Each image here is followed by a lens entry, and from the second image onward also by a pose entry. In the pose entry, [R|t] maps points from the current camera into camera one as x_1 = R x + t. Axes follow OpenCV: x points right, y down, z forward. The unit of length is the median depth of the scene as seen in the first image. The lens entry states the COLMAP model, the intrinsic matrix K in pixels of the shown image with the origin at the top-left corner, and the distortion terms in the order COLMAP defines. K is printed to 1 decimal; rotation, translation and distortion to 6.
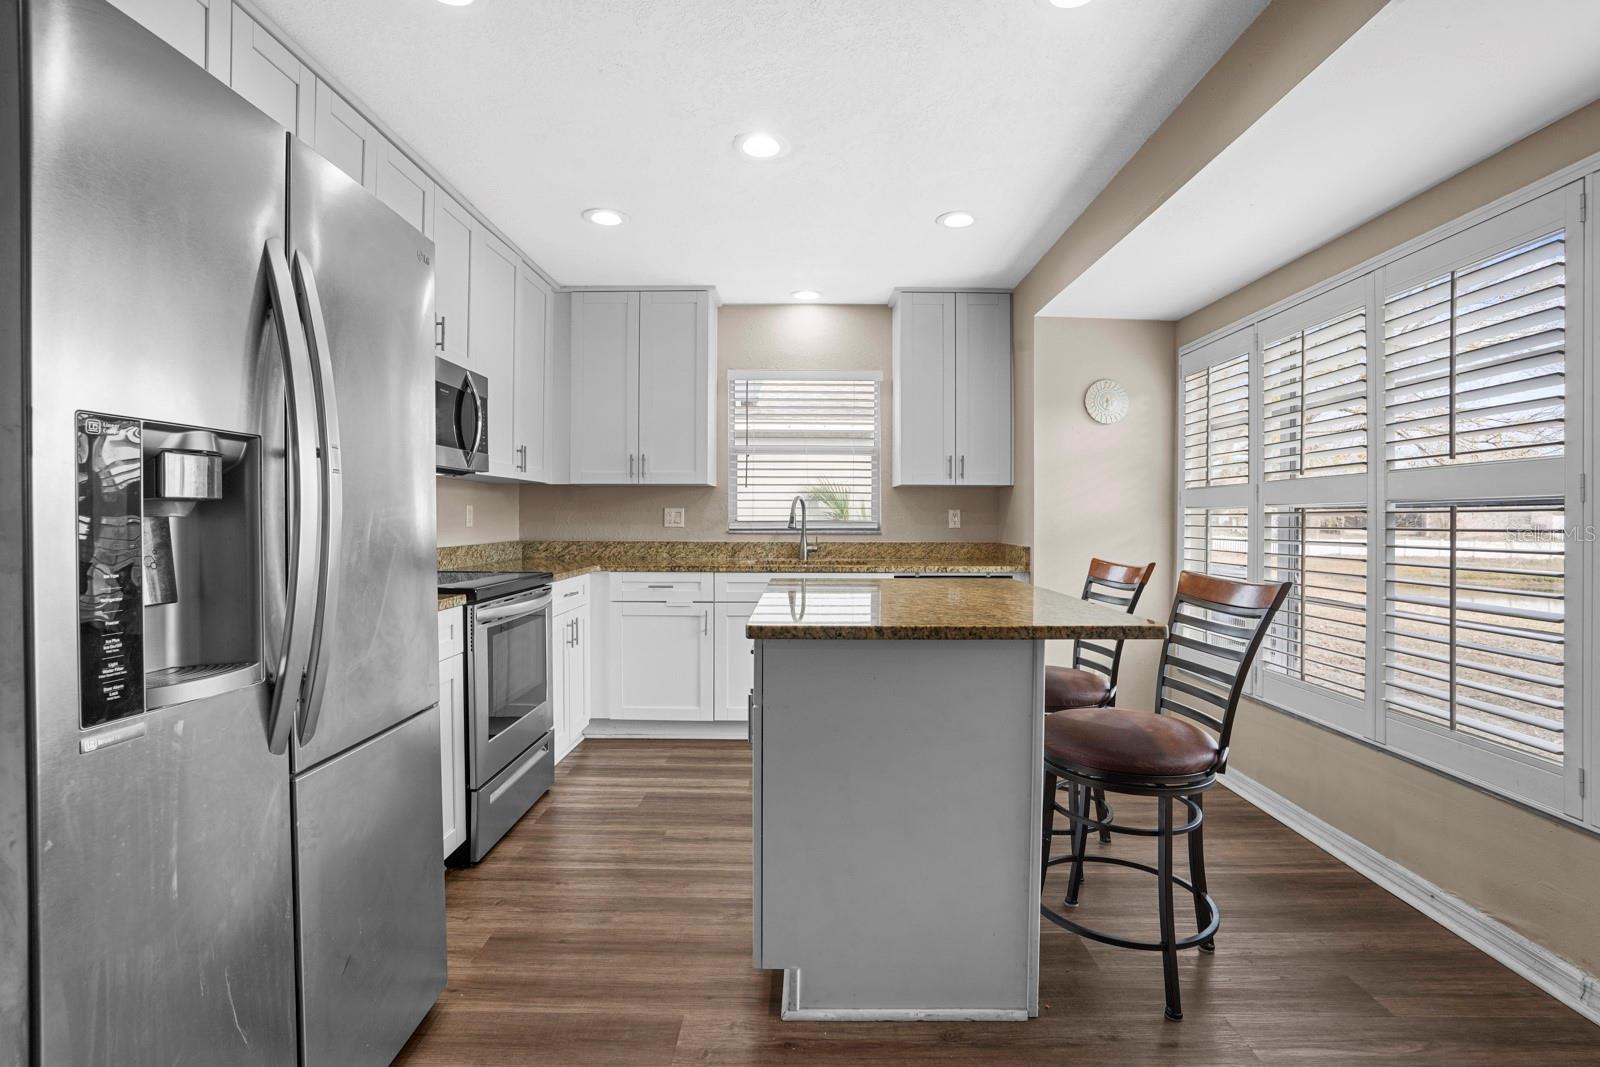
lens RADIAL K [[740.2, 0, 797.4], [0, 740.2, 529.7], [0, 0, 1]] dist [-0.025286, 0.003928]
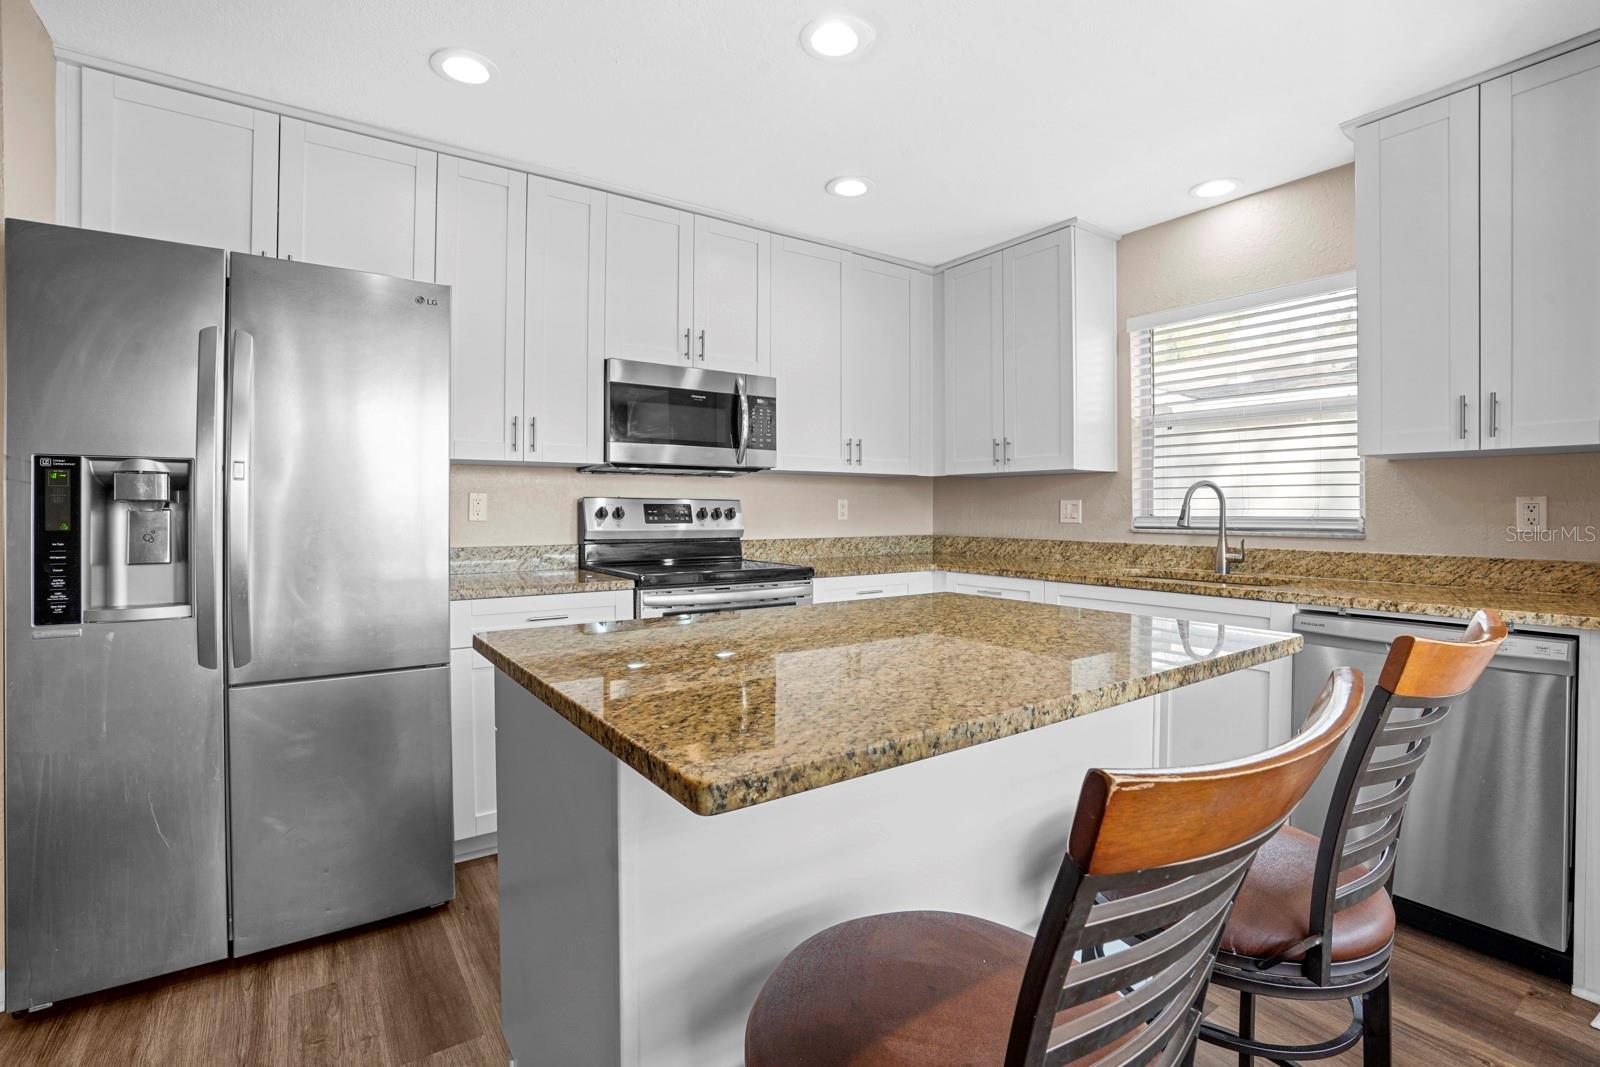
lens RADIAL K [[740.2, 0, 803.0], [0, 740.2, 520.9], [0, 0, 1]] dist [-0.025286, 0.003928]
pose [[0.599938, 0.010937, -0.799972, 0.328449], [-0.013217, 0.999906, 0.003758, -0.005217], [0.799937, 0.008319, 0.600026, 0.287450]]
